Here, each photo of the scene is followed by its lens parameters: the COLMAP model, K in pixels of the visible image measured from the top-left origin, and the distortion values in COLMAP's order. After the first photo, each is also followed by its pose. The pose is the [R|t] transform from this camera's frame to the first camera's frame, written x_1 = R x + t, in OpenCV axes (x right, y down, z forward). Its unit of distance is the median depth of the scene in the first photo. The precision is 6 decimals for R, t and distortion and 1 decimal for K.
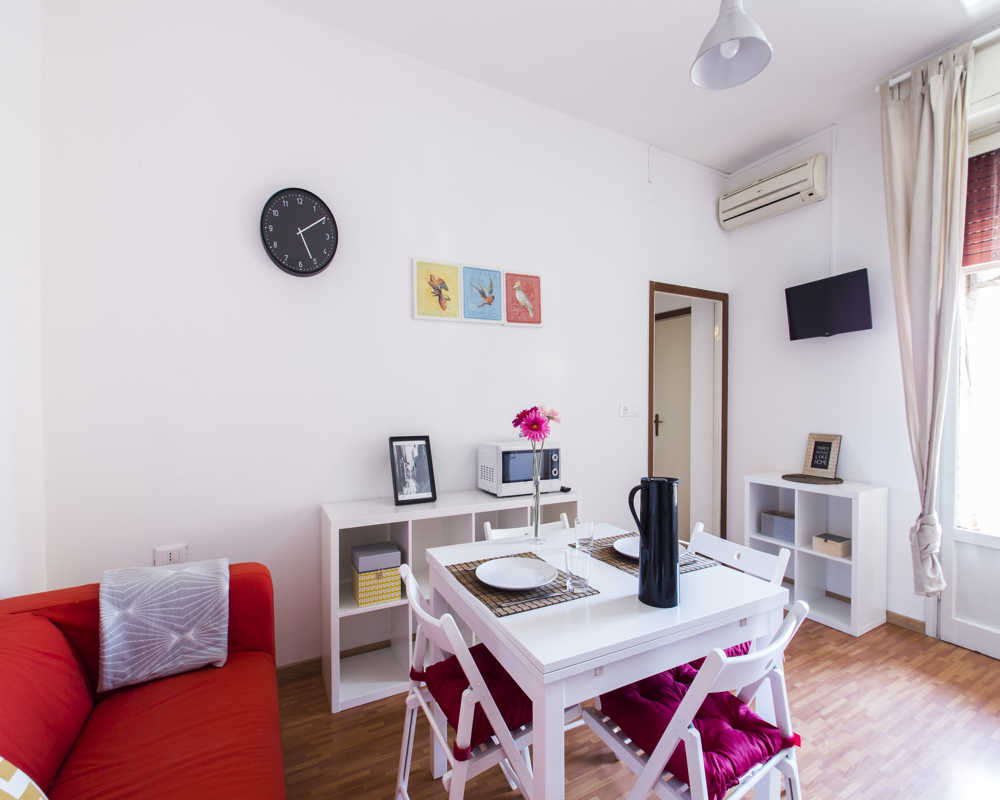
lens RADIAL K [[464.5, 0, 501.0], [0, 464.5, 404.3], [0, 0, 1]] dist [-0.010161, 0.001150]
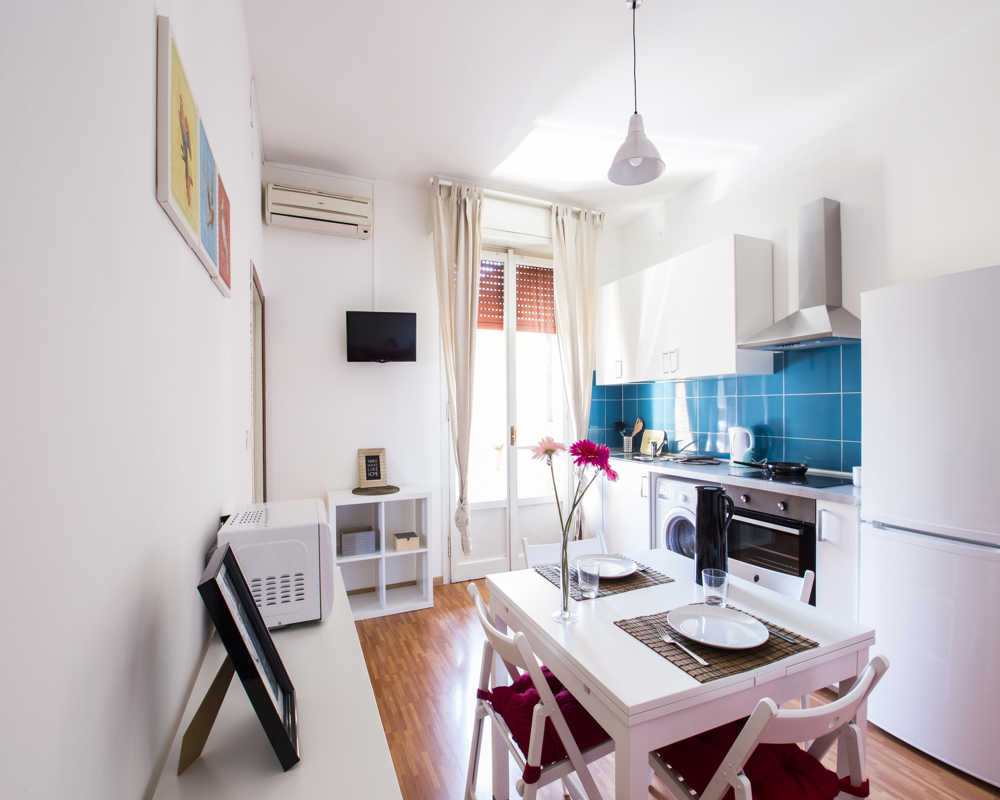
lens RADIAL K [[464.5, 0, 498.3], [0, 464.5, 407.6], [0, 0, 1]] dist [-0.010161, 0.001150]
pose [[0.092510, -0.003038, 0.995707, -0.413868], [0.020779, 0.999783, 0.001120, -0.031793], [-0.995495, 0.020586, 0.092553, 0.614612]]
